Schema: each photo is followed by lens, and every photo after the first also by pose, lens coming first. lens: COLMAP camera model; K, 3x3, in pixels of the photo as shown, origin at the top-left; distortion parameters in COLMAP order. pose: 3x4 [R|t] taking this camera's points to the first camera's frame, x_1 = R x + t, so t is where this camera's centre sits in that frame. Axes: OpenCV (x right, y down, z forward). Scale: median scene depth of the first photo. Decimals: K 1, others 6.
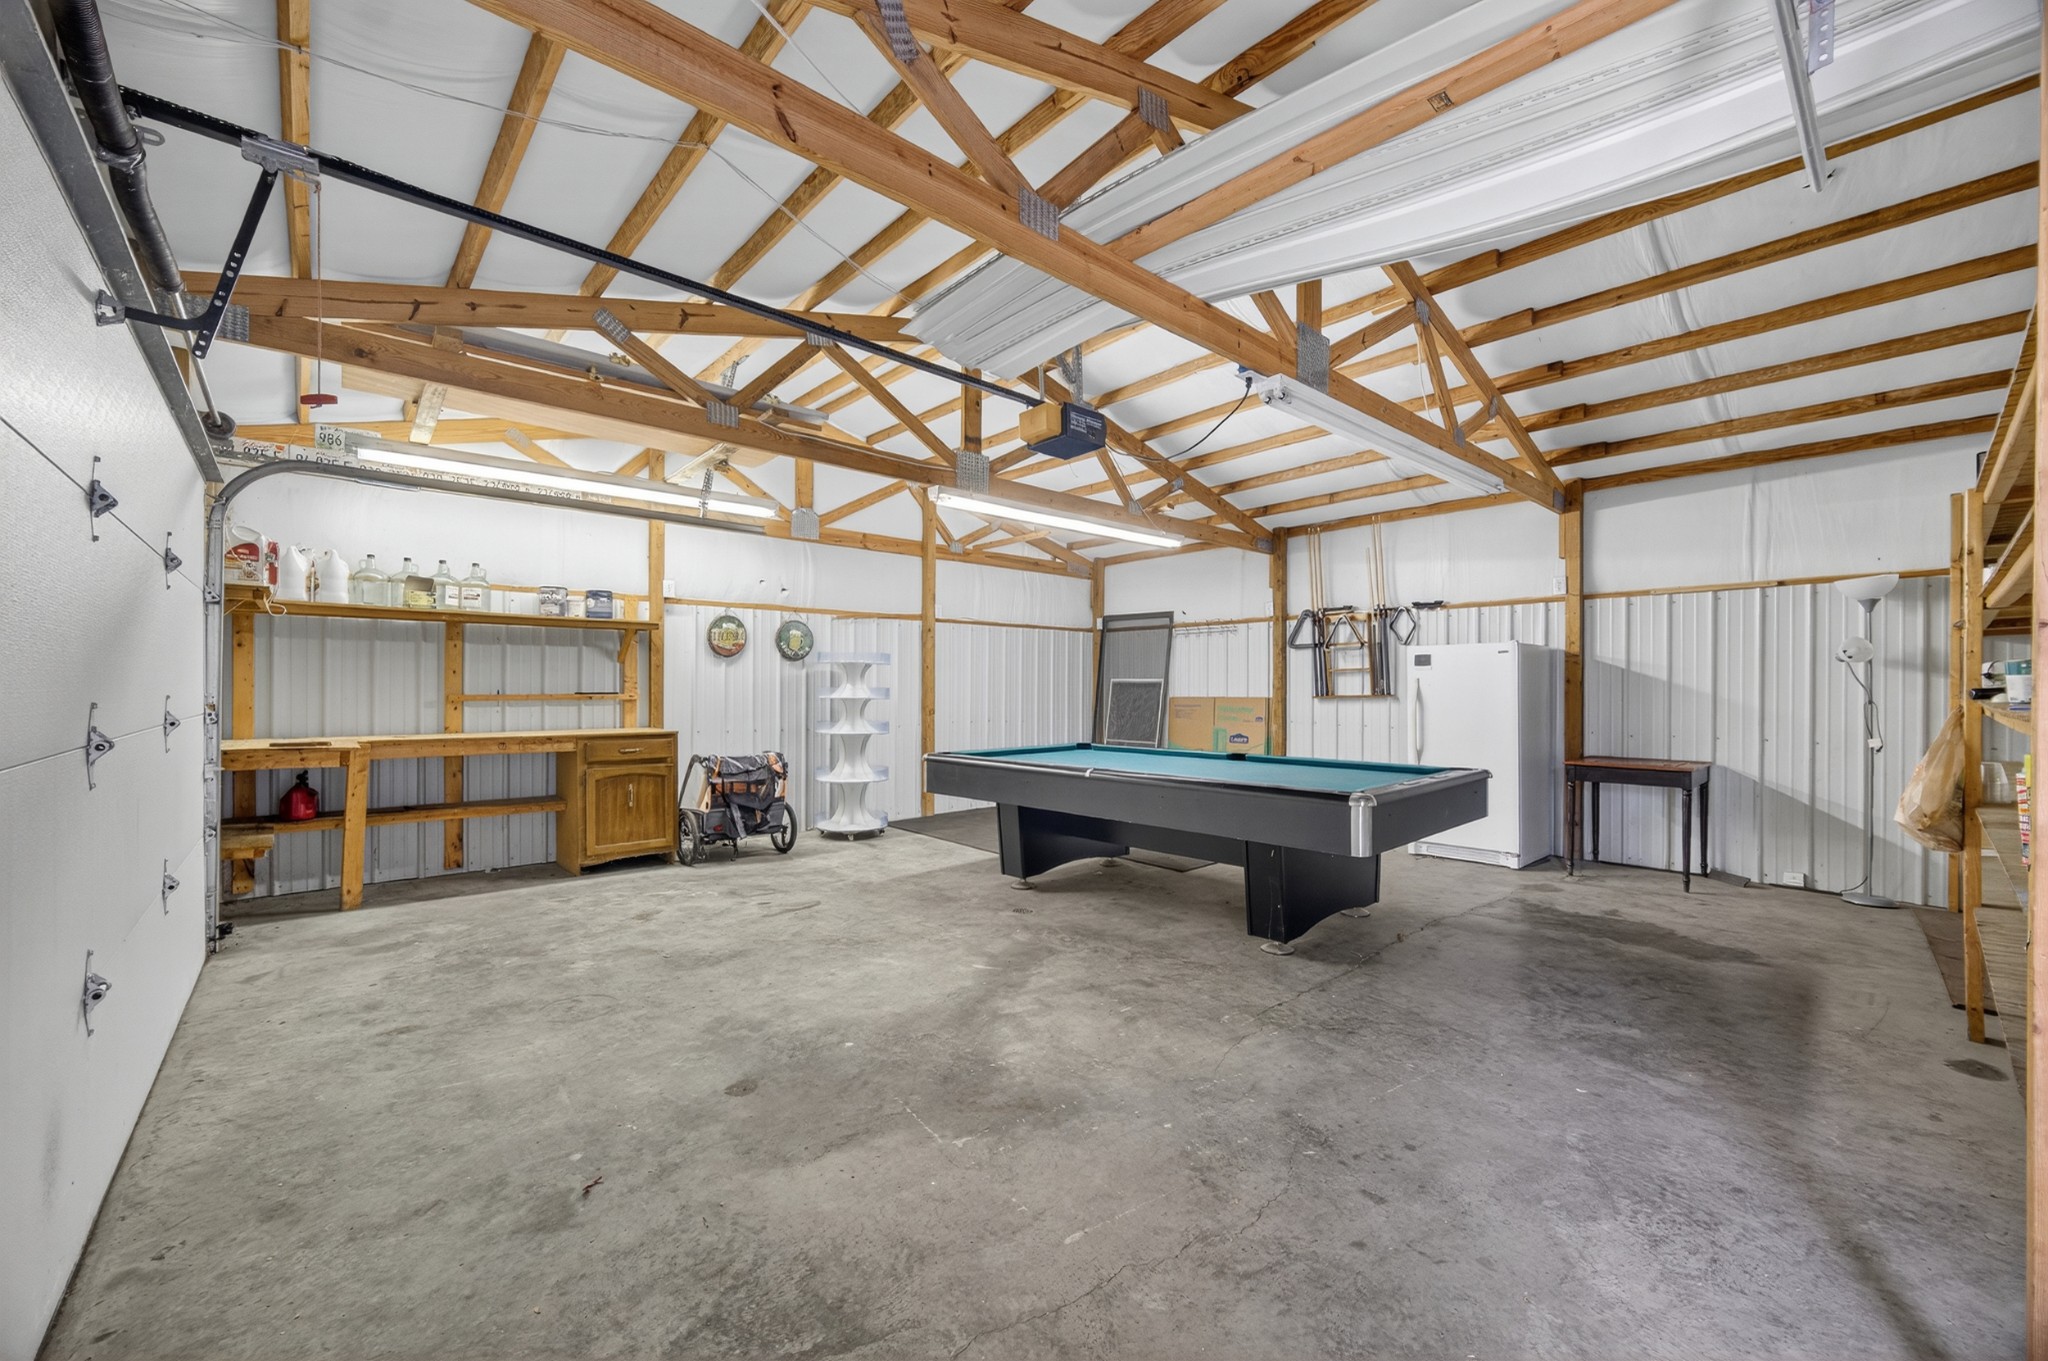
lens RADIAL K [[800.9, 0, 1013.5], [0, 800.9, 683.1], [0, 0, 1]] dist [-0.000008, 0.000273]
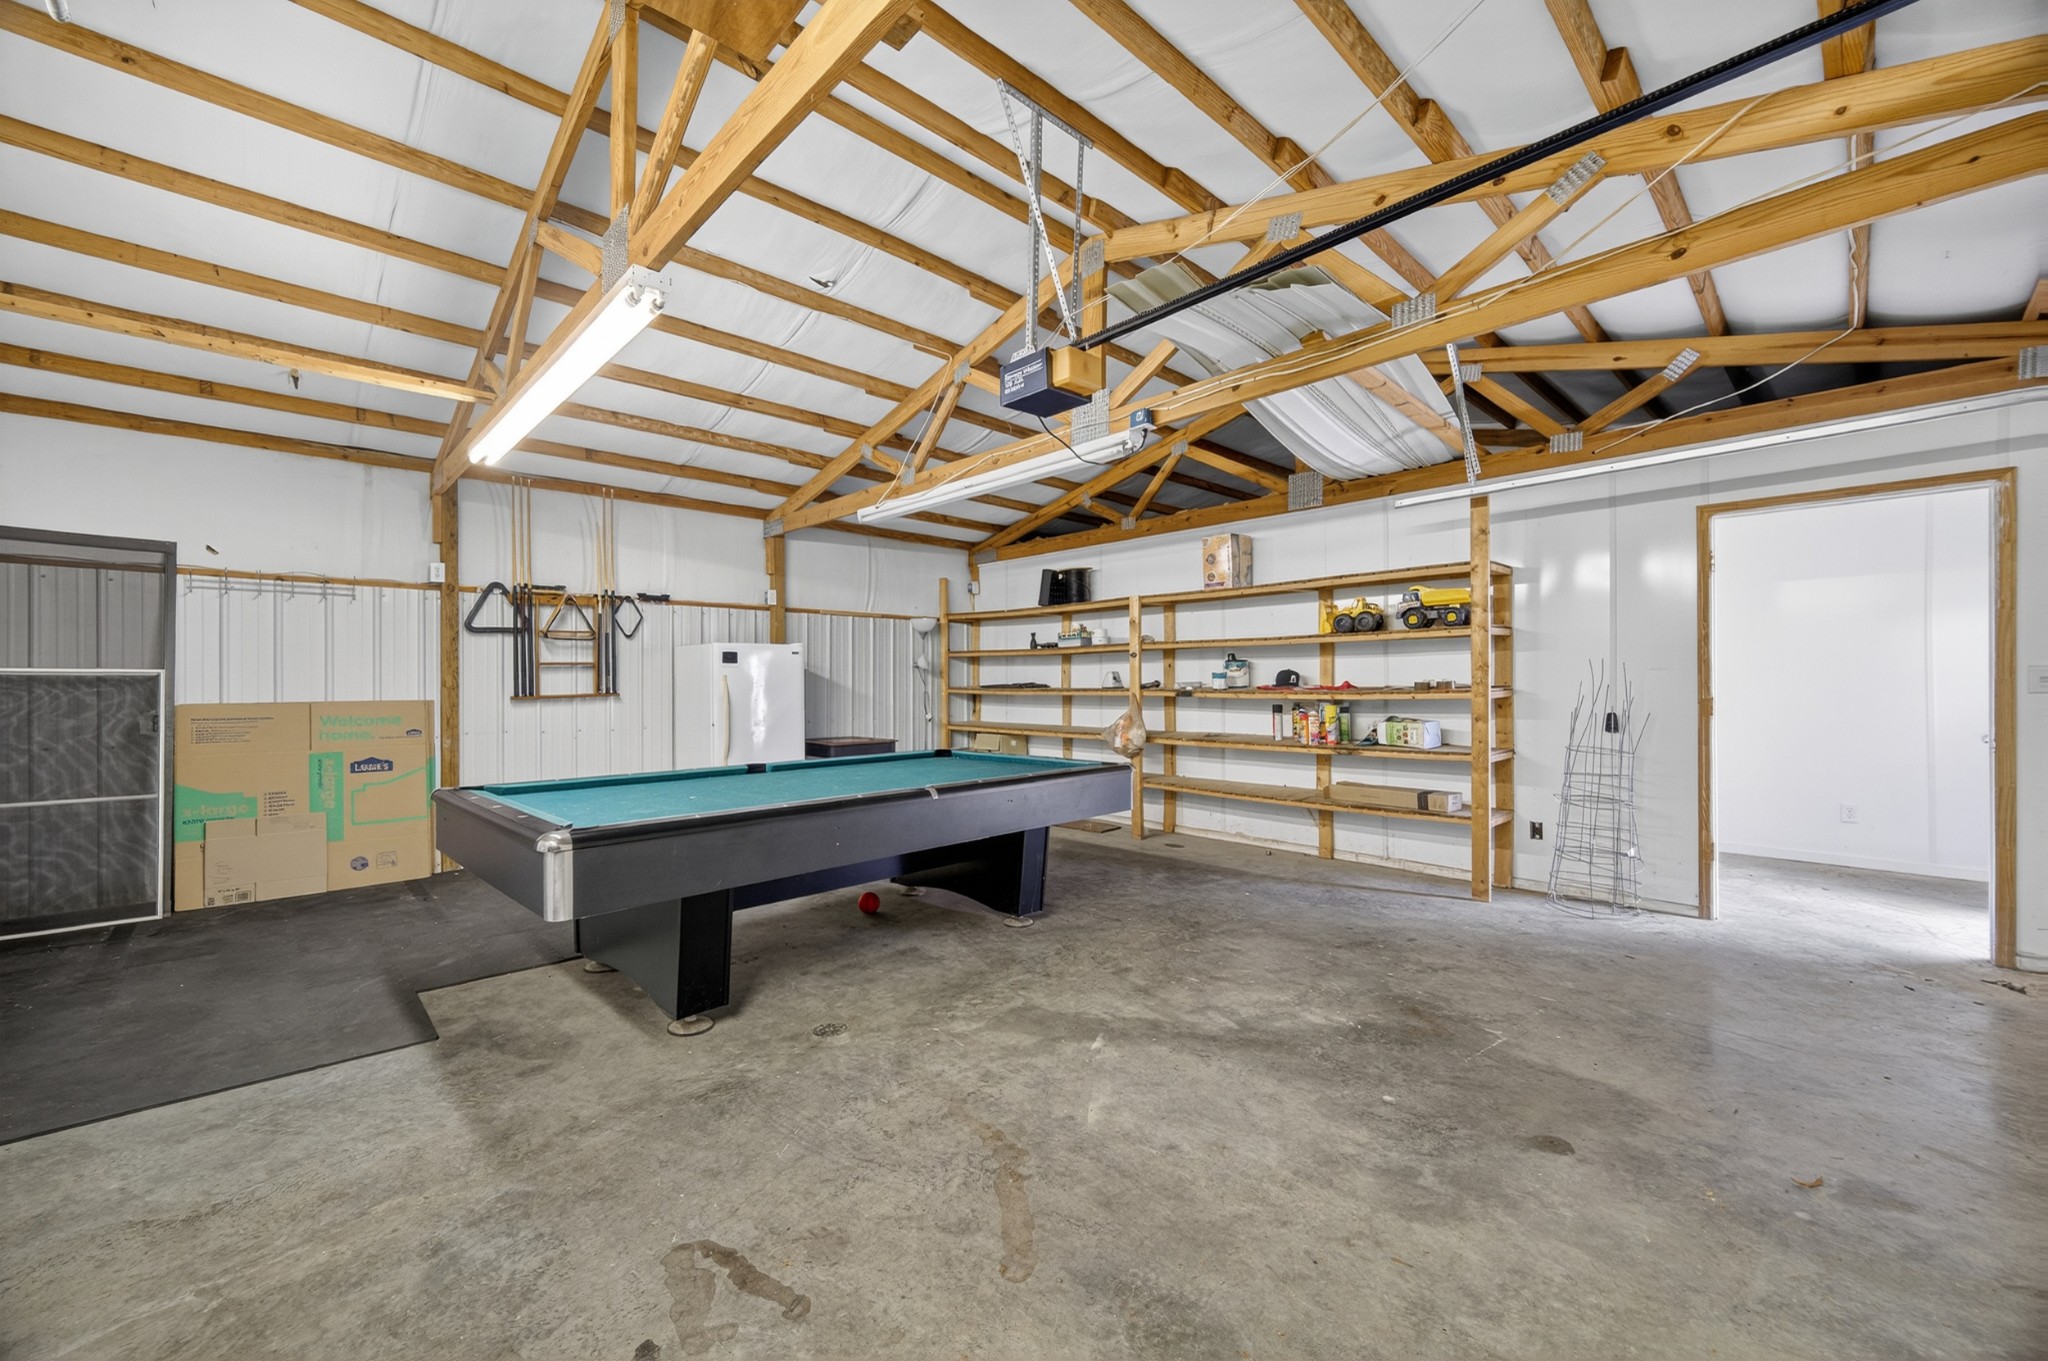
lens RADIAL K [[800.9, 0, 1012.7], [0, 800.9, 687.8], [0, 0, 1]] dist [-0.000008, 0.000273]
pose [[-0.026827, -0.007359, 0.999613, -0.838300], [-0.003625, 0.999967, 0.007264, 0.000506], [-0.999634, -0.003429, -0.026853, 1.131715]]
